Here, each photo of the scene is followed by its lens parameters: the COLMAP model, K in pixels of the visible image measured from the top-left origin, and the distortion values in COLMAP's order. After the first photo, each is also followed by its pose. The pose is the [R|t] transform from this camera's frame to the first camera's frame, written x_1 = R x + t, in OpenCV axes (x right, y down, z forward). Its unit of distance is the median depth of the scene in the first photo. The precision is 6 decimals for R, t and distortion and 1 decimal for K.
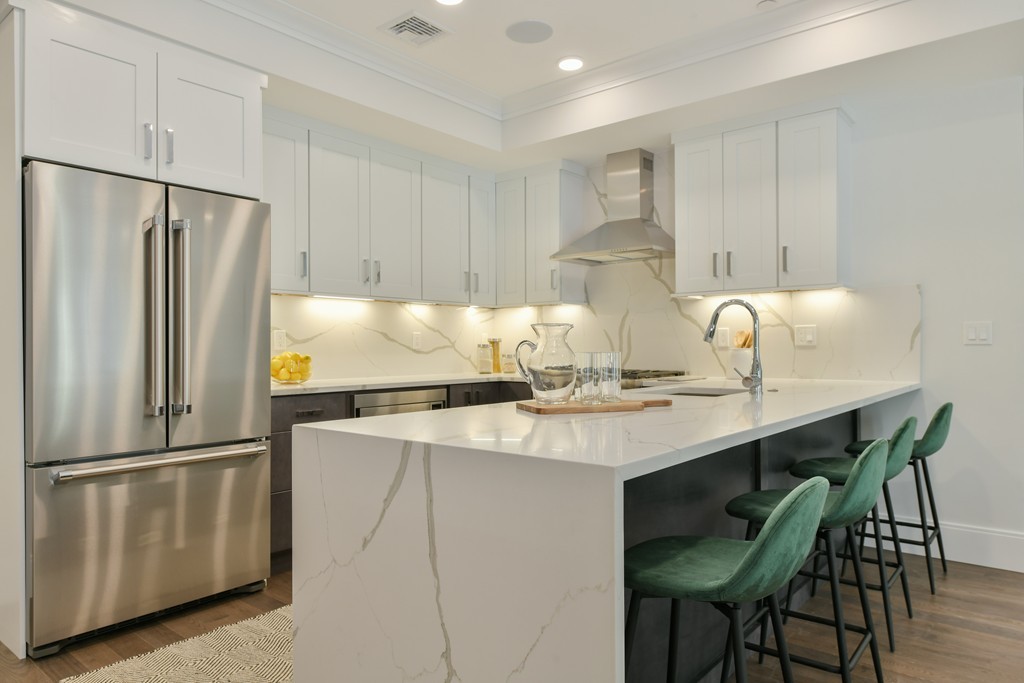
lens RADIAL K [[652.8, 0, 530.6], [0, 652.8, 347.5], [0, 0, 1]] dist [-0.008277, -0.000060]
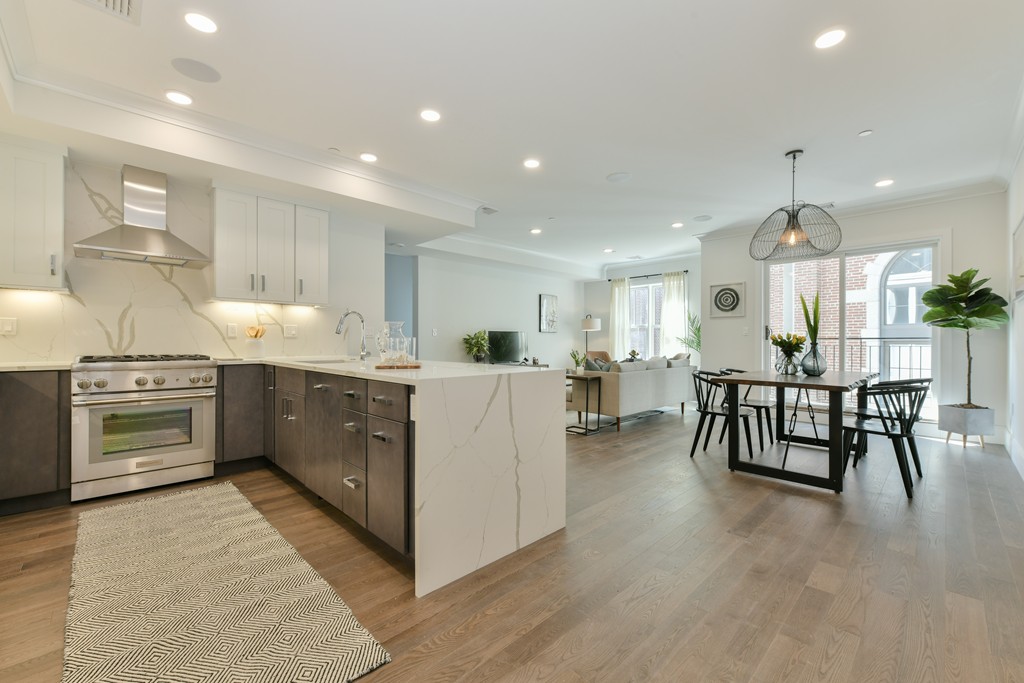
lens RADIAL K [[417.1, 0, 517.7], [0, 417.1, 342.7], [0, 0, 1]] dist [-0.000980, -0.000615]
pose [[0.108540, 0.004227, 0.994083, -0.579532], [-0.003750, 0.999986, -0.003842, 0.013524], [-0.994085, -0.003311, 0.108554, 0.275371]]
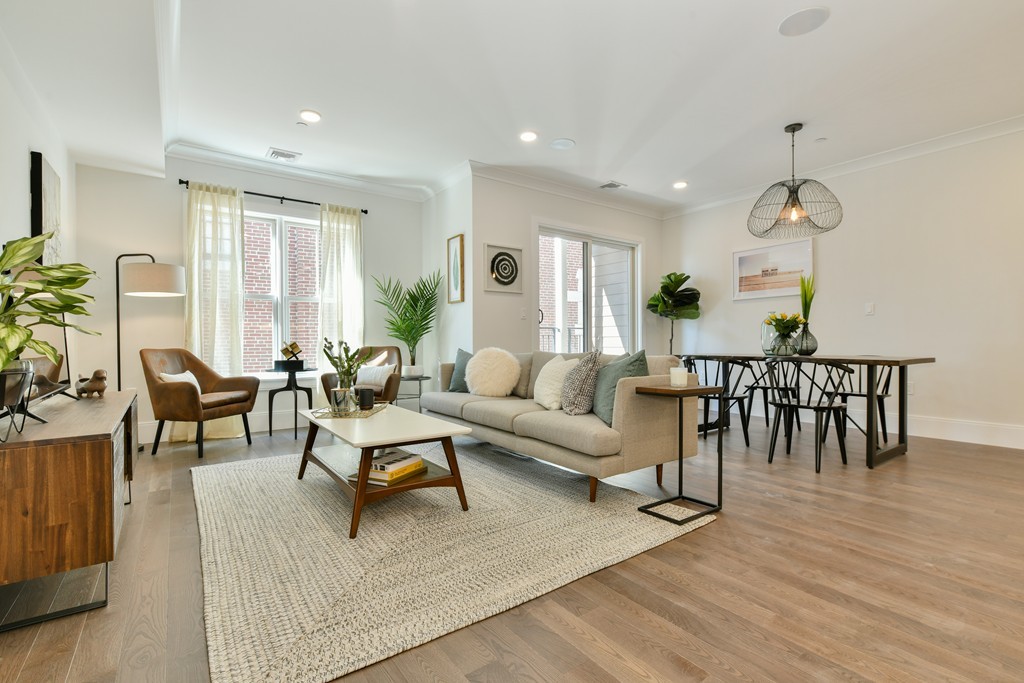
lens RADIAL K [[468.4, 0, 516.4], [0, 468.4, 341.2], [0, 0, 1]] dist [0.000329, -0.002156]
pose [[-0.968931, 0.010932, 0.247090, 0.736019], [0.010497, 0.999940, -0.003078, 0.044612], [-0.247109, -0.000389, -0.968988, 0.893498]]
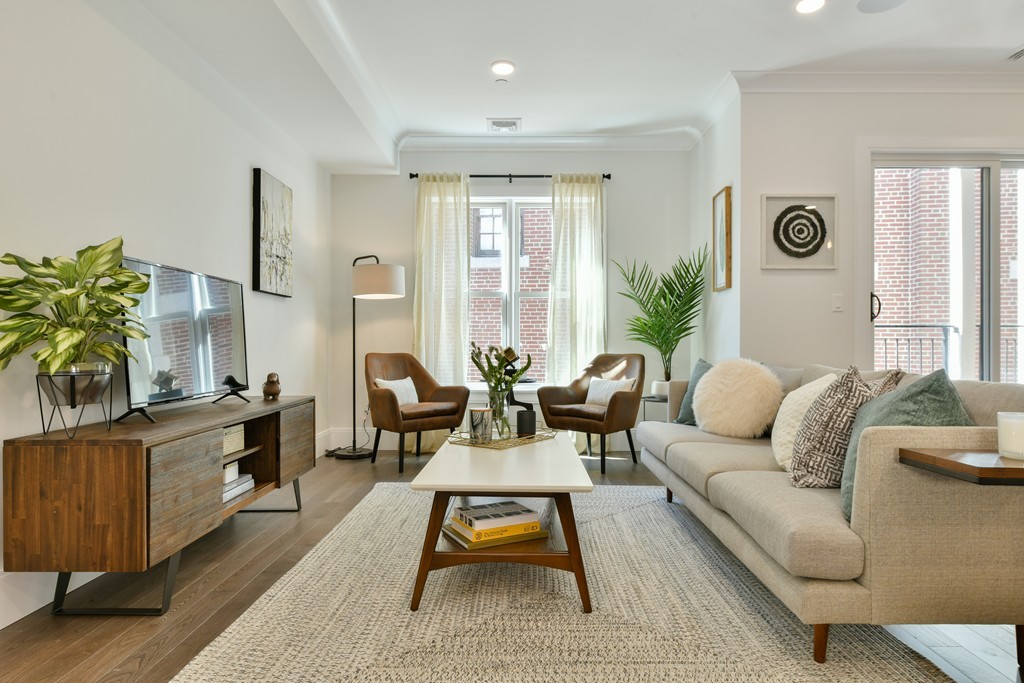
lens RADIAL K [[599.2, 0, 517.3], [0, 599.2, 343.6], [0, 0, 1]] dist [-0.004308, 0.000379]
pose [[-0.629278, 0.008401, 0.777135, 0.594547], [-0.000381, 0.999938, -0.011117, 0.043926], [-0.777180, -0.007292, -0.629236, 0.671639]]
